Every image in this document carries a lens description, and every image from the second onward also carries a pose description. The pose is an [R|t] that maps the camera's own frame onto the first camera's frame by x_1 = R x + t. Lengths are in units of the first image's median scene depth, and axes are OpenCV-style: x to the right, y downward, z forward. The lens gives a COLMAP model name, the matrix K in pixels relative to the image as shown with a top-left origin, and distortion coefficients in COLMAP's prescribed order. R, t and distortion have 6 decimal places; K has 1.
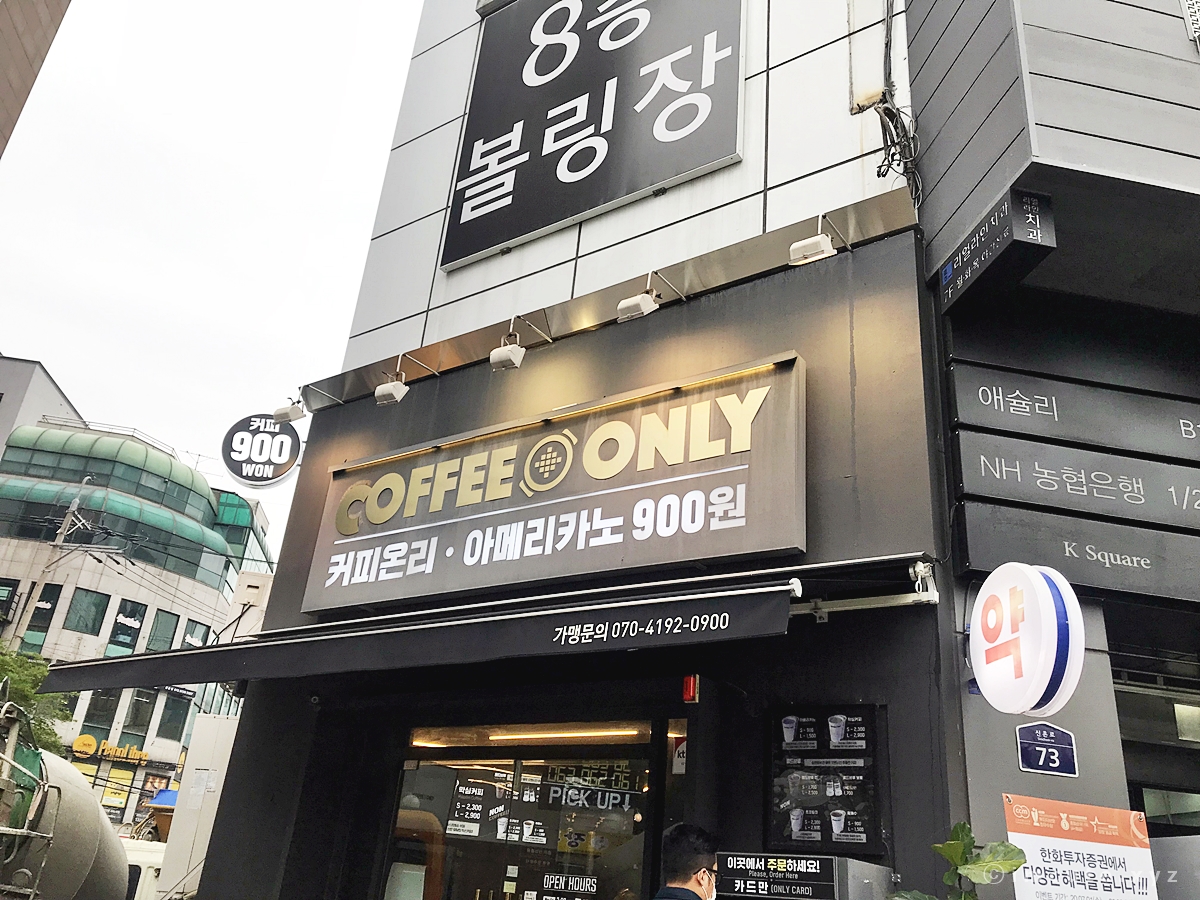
lens RADIAL K [[1000.8, 0, 600.0], [0, 1000.8, 450.0], [0, 0, 1]] dist [0.013675, -0.010258]
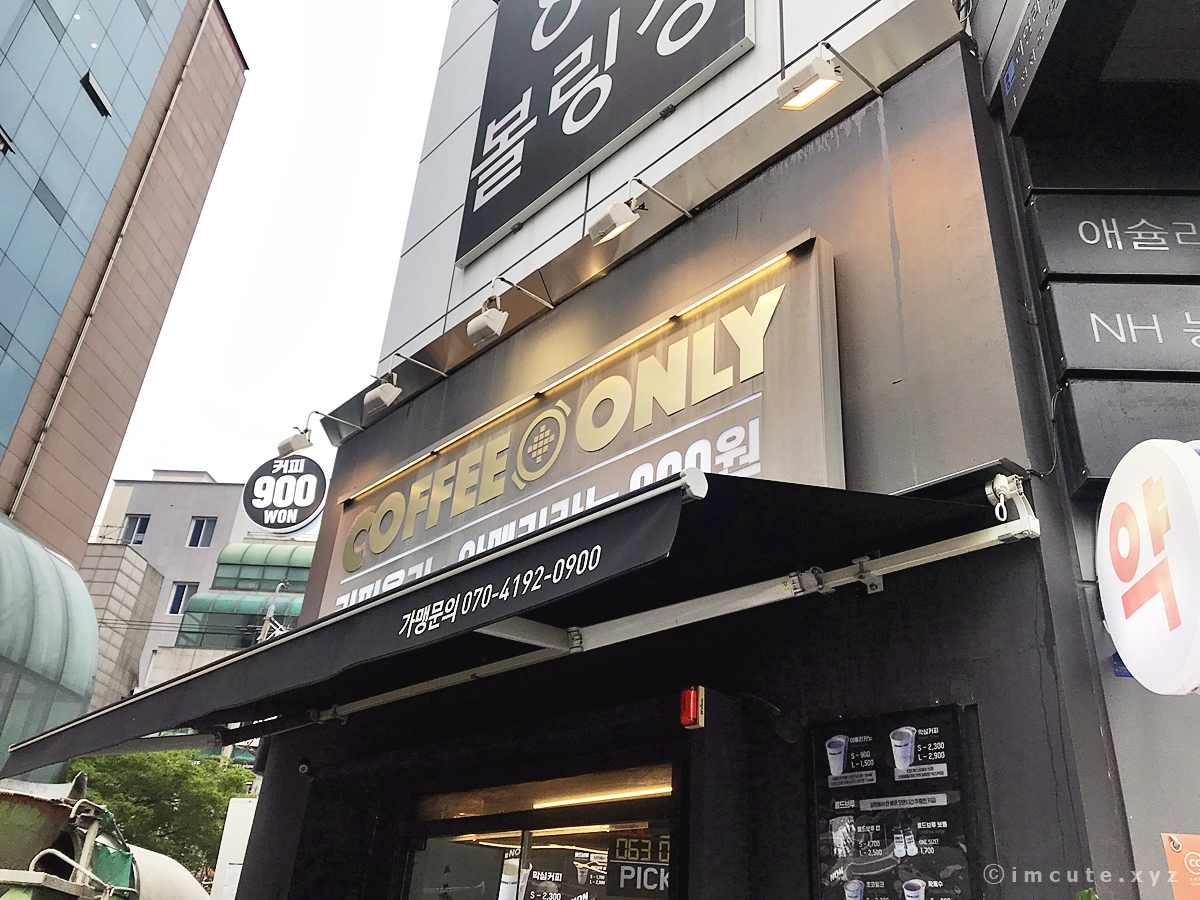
lens RADIAL K [[993.0, 0, 600.0], [0, 993.0, 450.0], [0, 0, 1]] dist [0.002196, 0.008080]
pose [[0.972980, -0.125667, -0.193695, 0.150182], [0.109920, 0.989853, -0.090047, 0.096202], [0.203046, 0.066323, 0.976921, 0.252270]]
